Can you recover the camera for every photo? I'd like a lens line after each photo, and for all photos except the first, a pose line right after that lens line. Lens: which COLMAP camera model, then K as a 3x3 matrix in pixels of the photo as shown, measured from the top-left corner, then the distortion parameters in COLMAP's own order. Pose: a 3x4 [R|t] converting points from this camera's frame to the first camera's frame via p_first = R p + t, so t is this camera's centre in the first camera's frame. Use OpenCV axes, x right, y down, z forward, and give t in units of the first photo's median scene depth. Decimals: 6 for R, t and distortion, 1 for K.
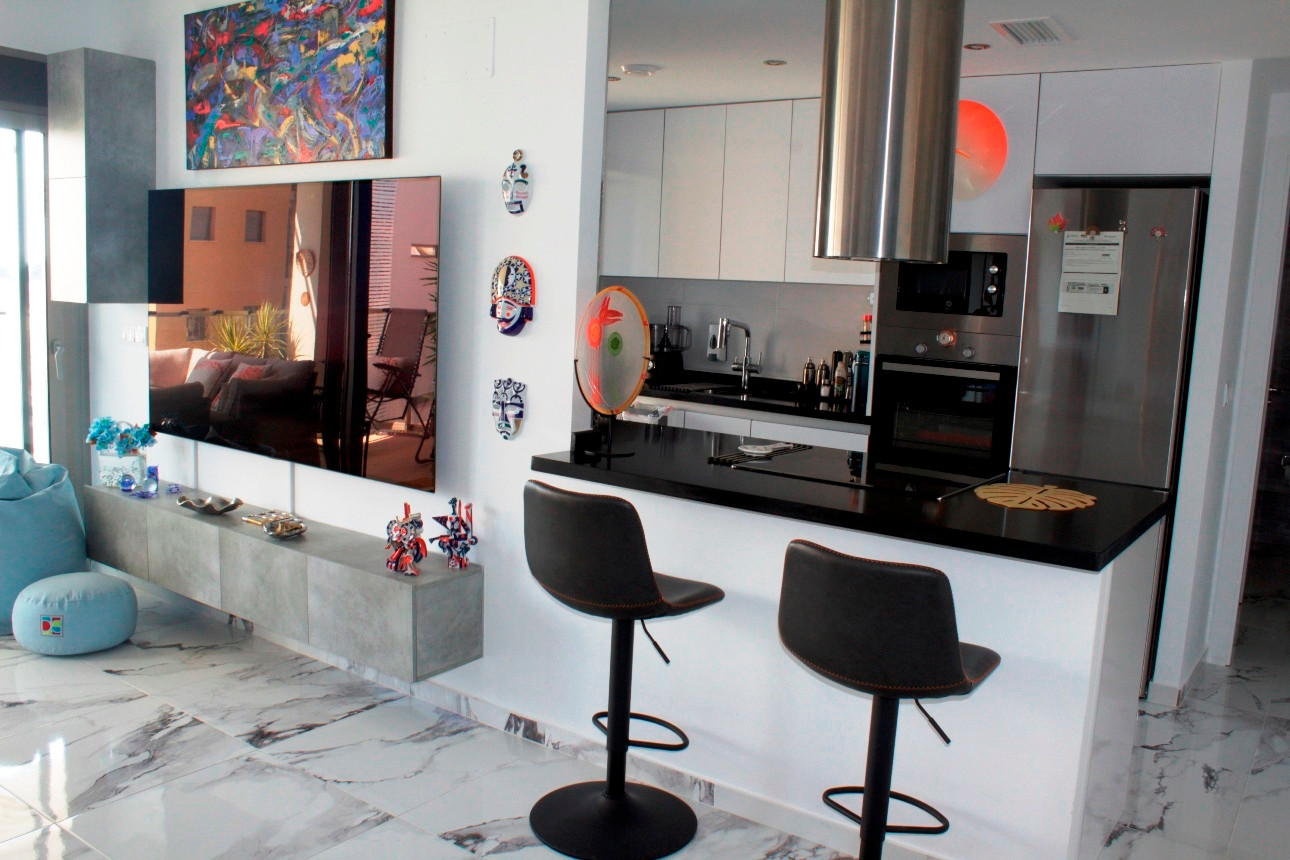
lens RADIAL K [[1083.0, 0, 645.0], [0, 1083.0, 430.0], [0, 0, 1]] dist [-0.154974, 0.142128]
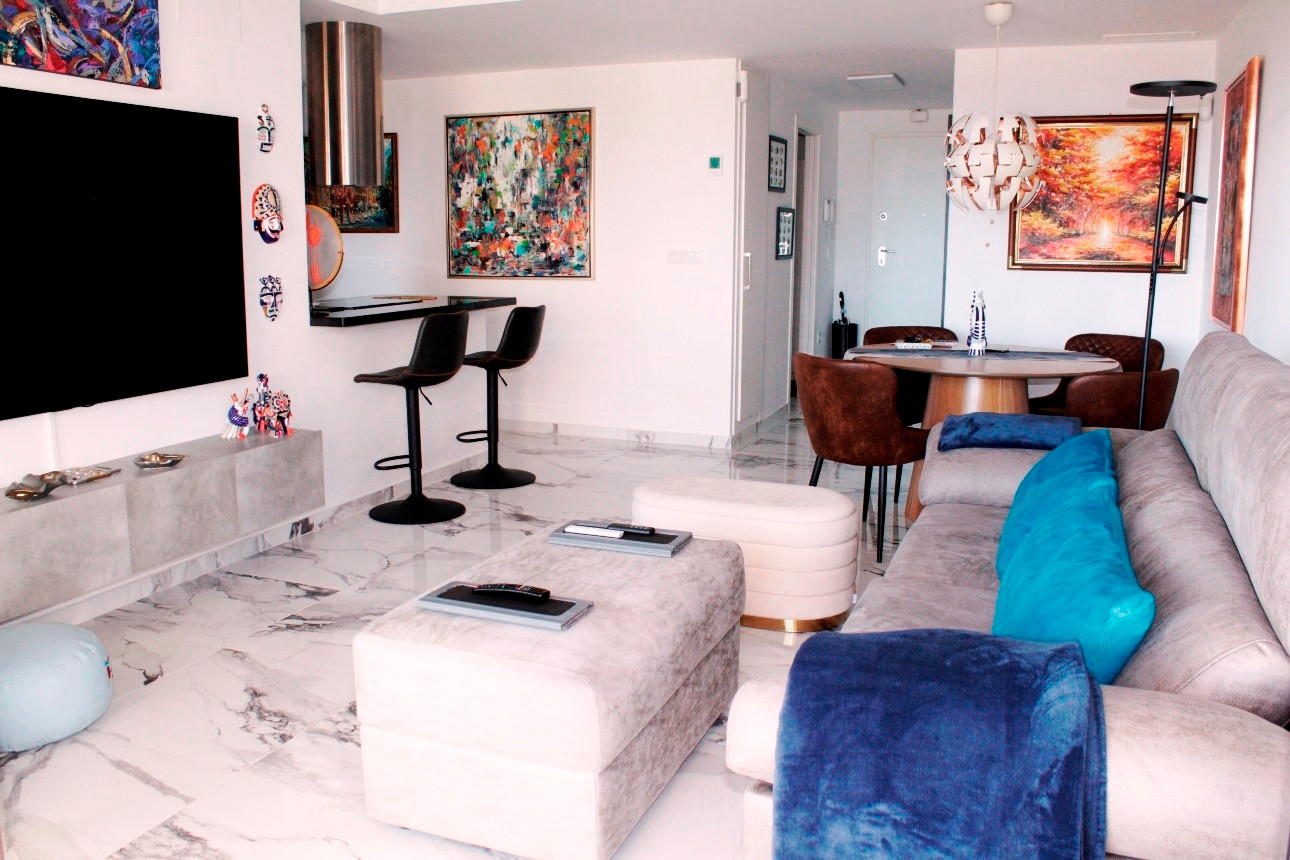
lens RADIAL K [[1083.0, 0, 645.0], [0, 1083.0, 430.0], [0, 0, 1]] dist [-0.154974, 0.142128]
pose [[-0.246159, -0.221199, 0.943651, -1.431391], [0.109992, 0.960944, 0.253945, -0.138044], [-0.962968, 0.166305, -0.212215, 0.806067]]
